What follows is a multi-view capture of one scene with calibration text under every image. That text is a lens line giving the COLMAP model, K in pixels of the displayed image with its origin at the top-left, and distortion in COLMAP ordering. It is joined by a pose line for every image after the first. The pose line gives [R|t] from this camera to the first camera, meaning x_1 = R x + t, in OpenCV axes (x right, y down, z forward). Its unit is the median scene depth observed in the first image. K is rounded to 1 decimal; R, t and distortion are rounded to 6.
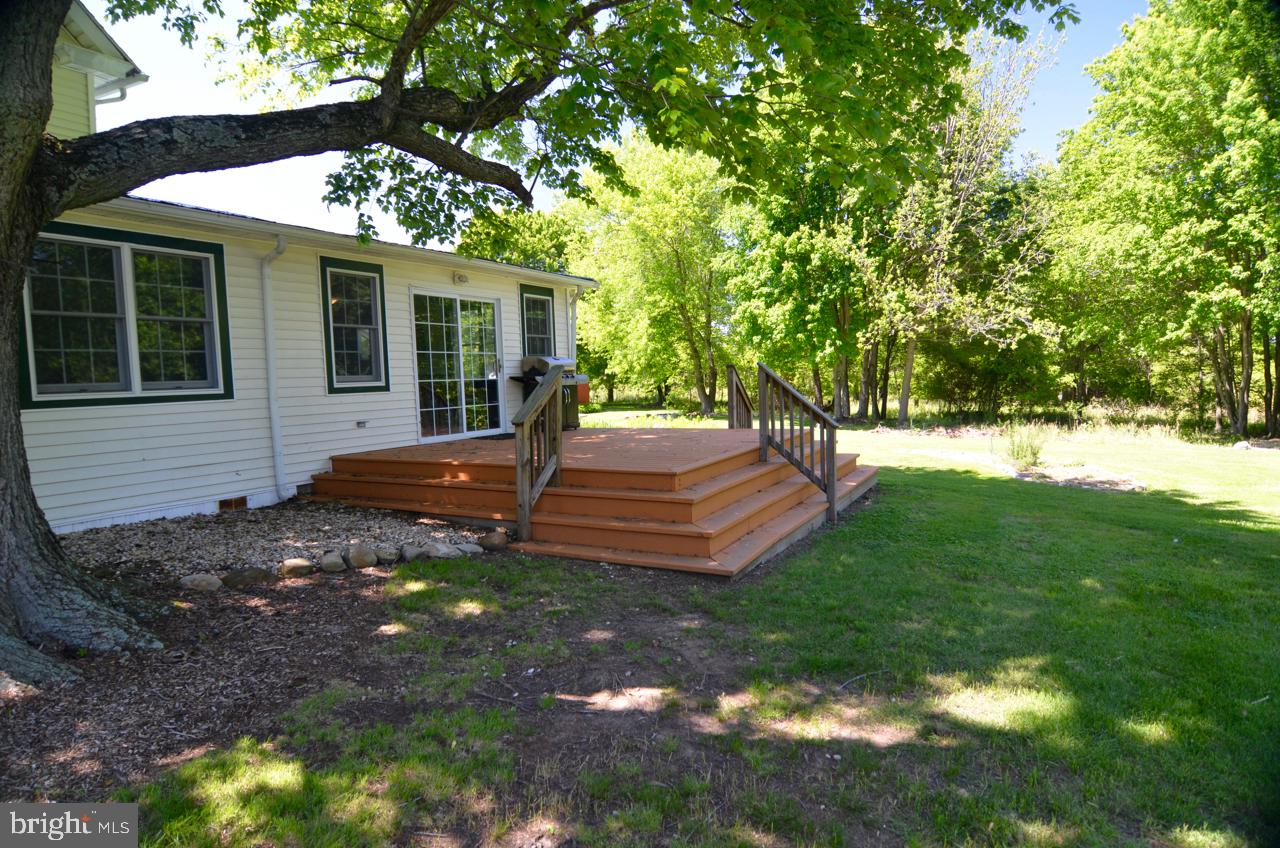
lens RADIAL K [[772.0, 0, 640.7], [0, 772.0, 423.7], [0, 0, 1]] dist [-0.007790, -0.001382]
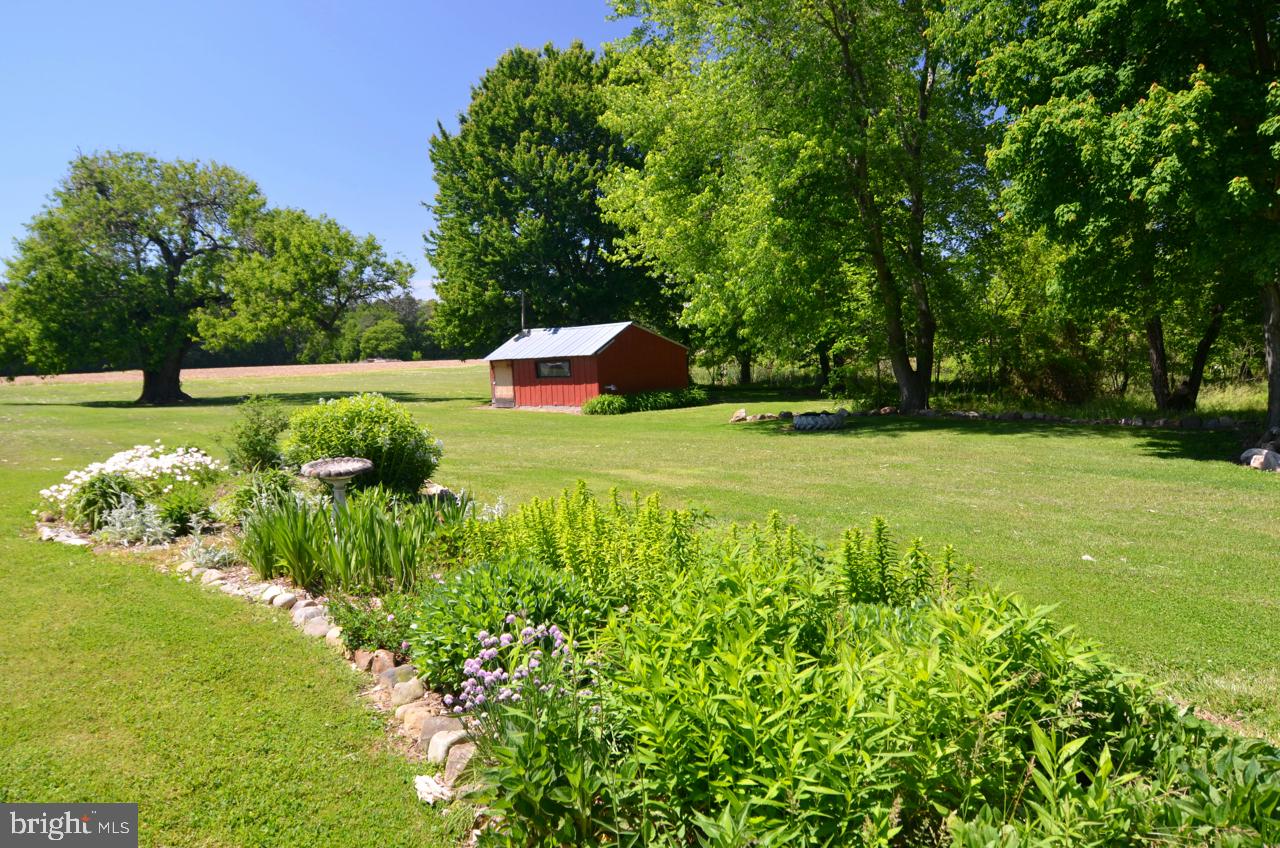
lens RADIAL K [[913.6, 0, 637.7], [0, 913.6, 420.8], [0, 0, 1]] dist [0.002470, -0.000085]
pose [[0.979472, 0.003808, -0.201545, 0.038740], [-0.000515, 0.999866, 0.016386, -0.019125], [0.201580, -0.015946, 0.979342, 0.483829]]
